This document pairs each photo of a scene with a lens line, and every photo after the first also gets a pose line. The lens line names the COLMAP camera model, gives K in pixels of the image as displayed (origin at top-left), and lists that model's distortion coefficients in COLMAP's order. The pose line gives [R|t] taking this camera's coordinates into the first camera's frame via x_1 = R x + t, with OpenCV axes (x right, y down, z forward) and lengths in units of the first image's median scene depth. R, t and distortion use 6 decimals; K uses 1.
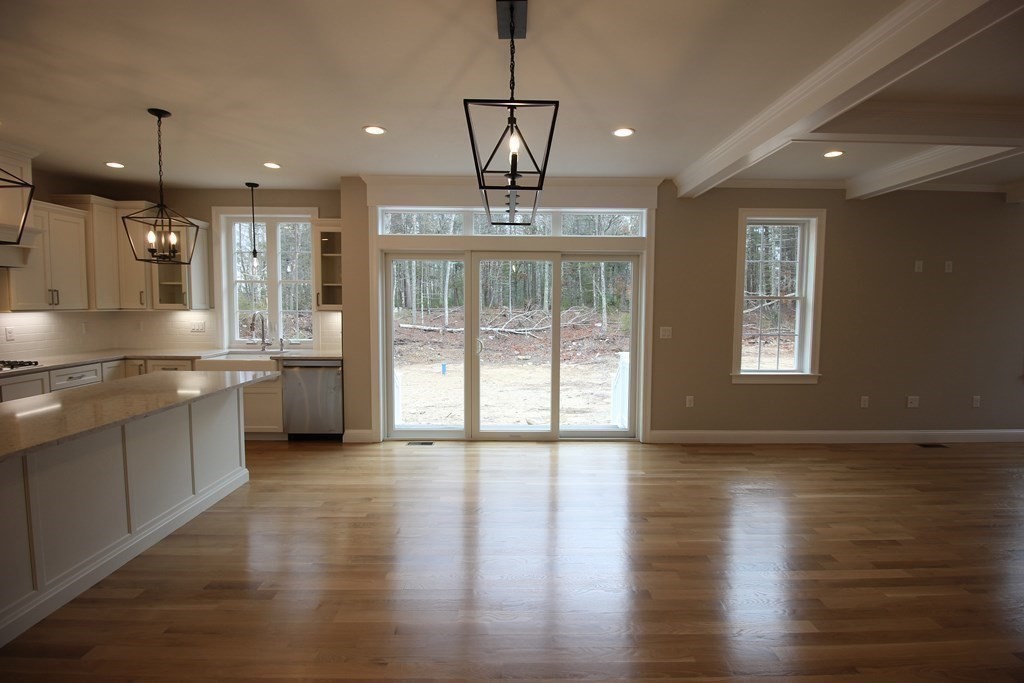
lens RADIAL K [[474.2, 0, 519.8], [0, 474.2, 335.1], [0, 0, 1]] dist [-0.000401, -0.012490]
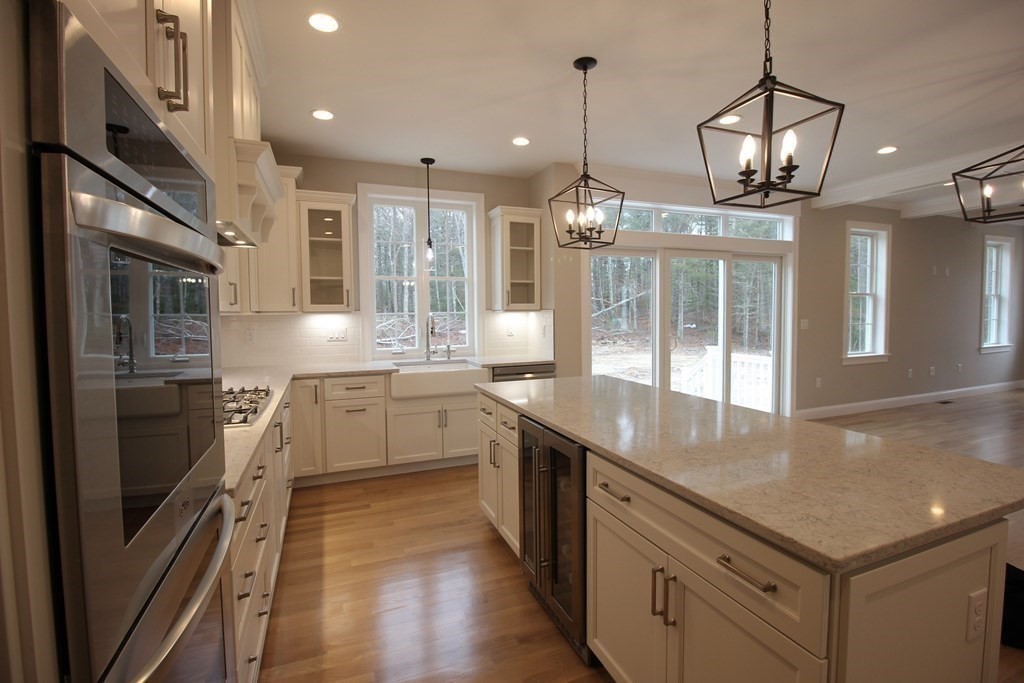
lens RADIAL K [[474.2, 0, 519.8], [0, 474.2, 335.1], [0, 0, 1]] dist [-0.000401, -0.012490]
pose [[0.930720, -0.034714, 0.364081, -0.752963], [0.041492, 0.999080, -0.010808, 0.004623], [-0.363371, 0.025166, 0.931305, 0.177462]]
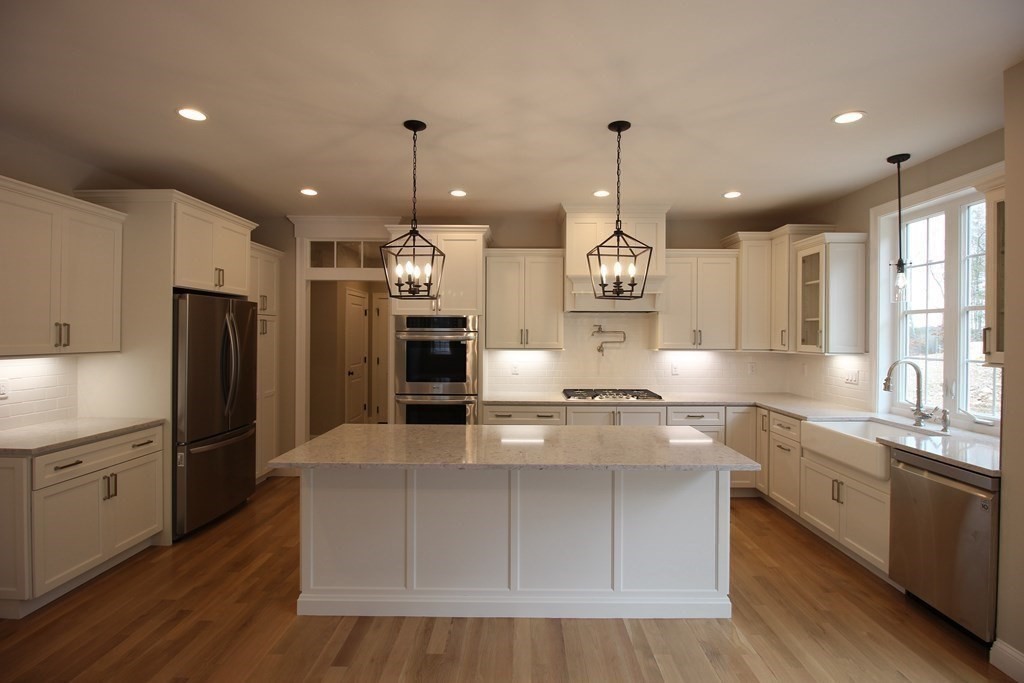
lens RADIAL K [[474.2, 0, 519.8], [0, 474.2, 335.1], [0, 0, 1]] dist [-0.000401, -0.012490]
pose [[-0.016435, -0.007532, -0.999837, 0.066265], [-0.072941, 0.997316, -0.006314, -0.043921], [0.997201, 0.072825, -0.016940, 0.543613]]
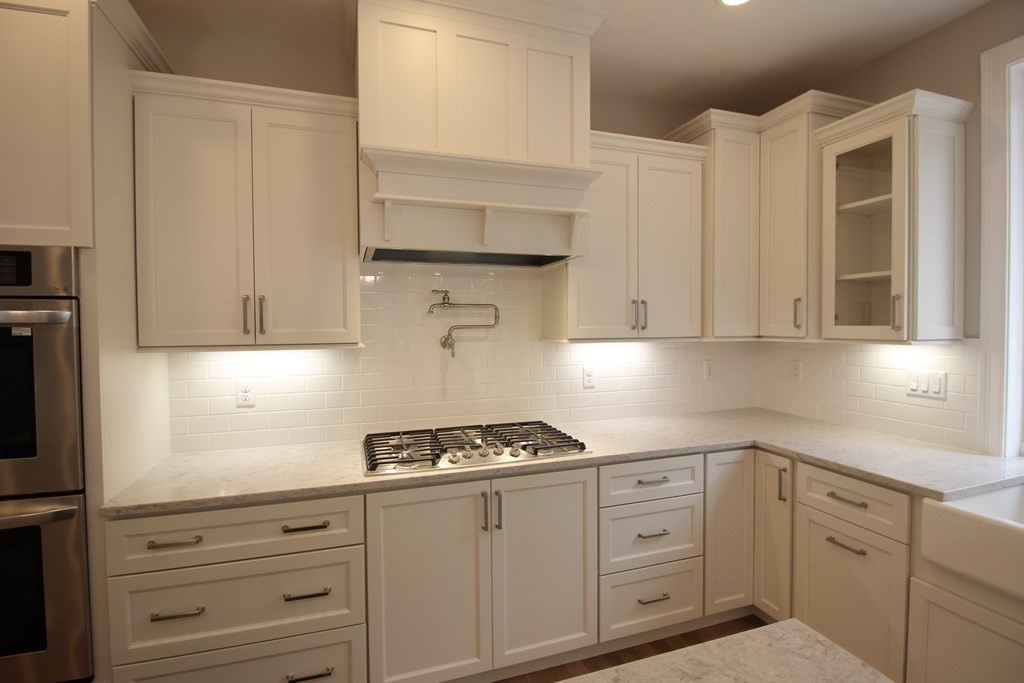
lens RADIAL K [[495.0, 0, 520.7], [0, 495.0, 335.9], [0, 0, 1]] dist [0.000857, -0.012786]
pose [[0.318527, 0.011417, -0.947845, -0.445374], [-0.055201, 0.998454, -0.006524, -0.040230], [0.946305, 0.054400, 0.318665, 0.610493]]
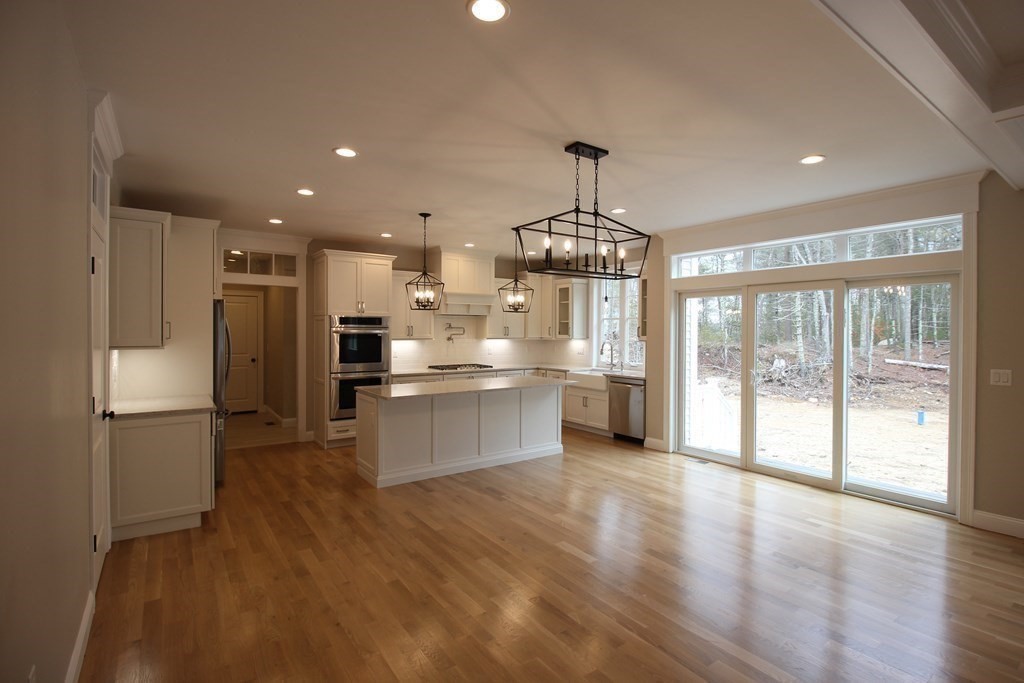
lens RADIAL K [[485.4, 0, 521.1], [0, 485.4, 334.5], [0, 0, 1]] dist [0.000336, -0.011717]
pose [[0.578802, 0.002487, -0.815464, 0.476444], [-0.055322, 0.997811, -0.036224, -0.003566], [0.813590, 0.066080, 0.577673, -0.018259]]
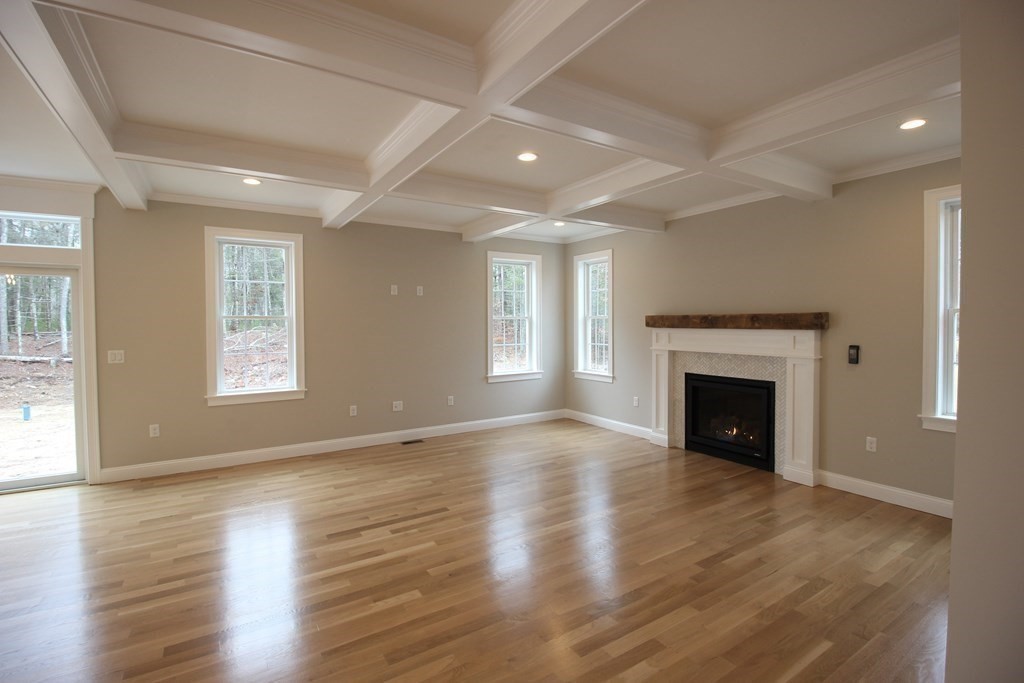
lens RADIAL K [[474.2, 0, 519.8], [0, 474.2, 335.1], [0, 0, 1]] dist [-0.000401, -0.012490]
pose [[0.845564, -0.023641, 0.533350, 0.475262], [0.044581, 0.998657, -0.026412, 0.011239], [-0.532009, 0.046110, 0.845482, -0.156461]]
